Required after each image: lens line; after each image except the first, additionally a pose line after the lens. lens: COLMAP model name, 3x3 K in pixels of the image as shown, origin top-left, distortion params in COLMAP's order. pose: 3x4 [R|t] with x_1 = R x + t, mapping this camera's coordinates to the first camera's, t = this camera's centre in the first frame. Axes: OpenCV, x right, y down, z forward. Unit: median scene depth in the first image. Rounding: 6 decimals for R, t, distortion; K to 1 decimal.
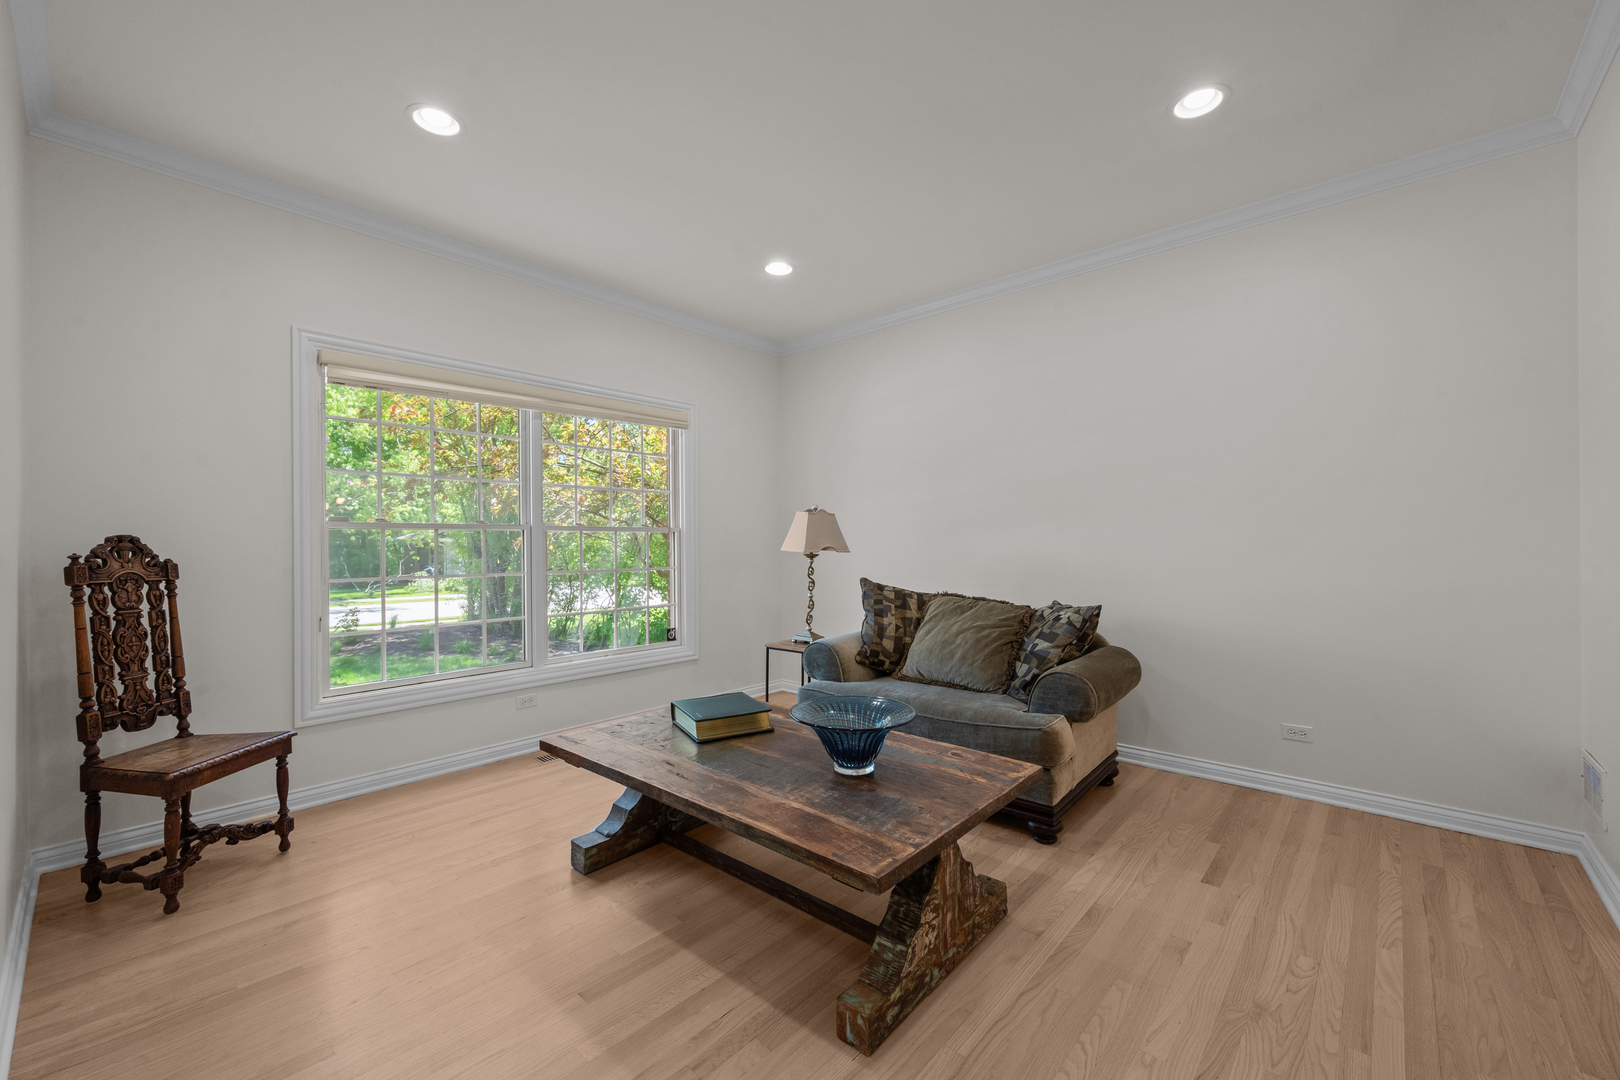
lens RADIAL K [[643.0, 0, 809.1], [0, 643.0, 543.3], [0, 0, 1]] dist [-0.001100, 0.000316]
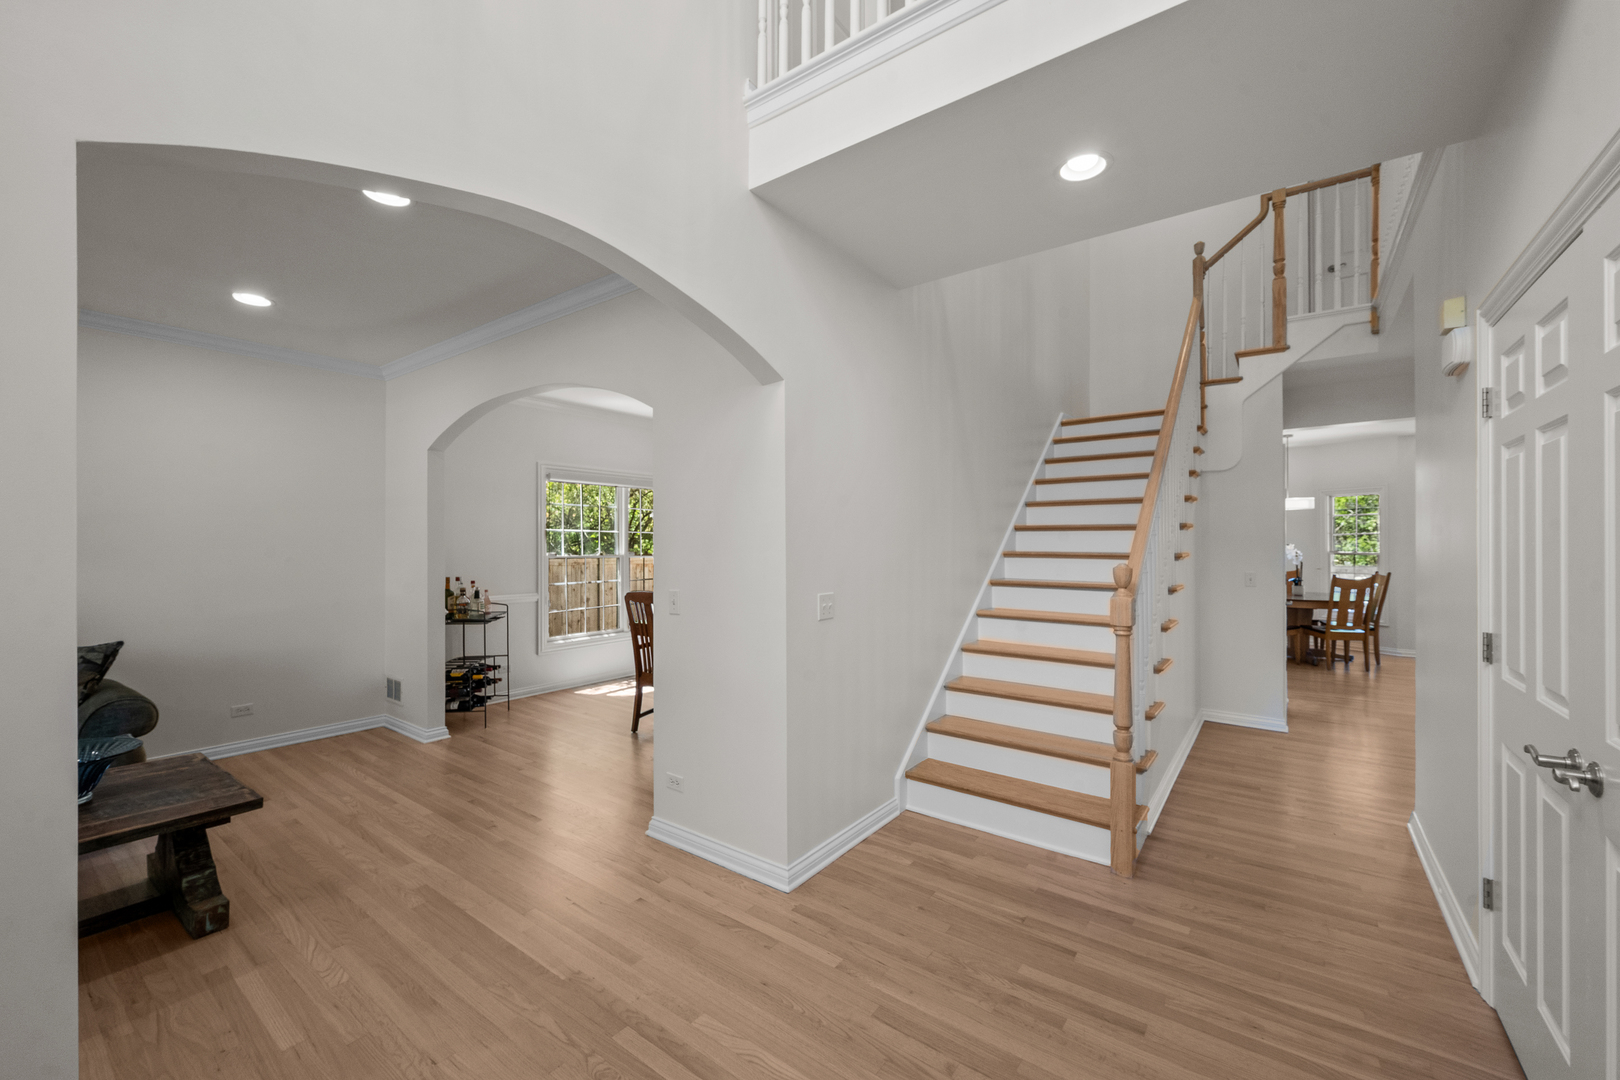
lens RADIAL K [[643.0, 0, 809.6], [0, 643.0, 543.8], [0, 0, 1]] dist [-0.001100, 0.000316]
pose [[-0.092486, 0.007696, 0.995684, -1.306407], [0.000597, 0.999970, -0.007674, -0.113402], [-0.995714, -0.000116, -0.092488, -0.234283]]
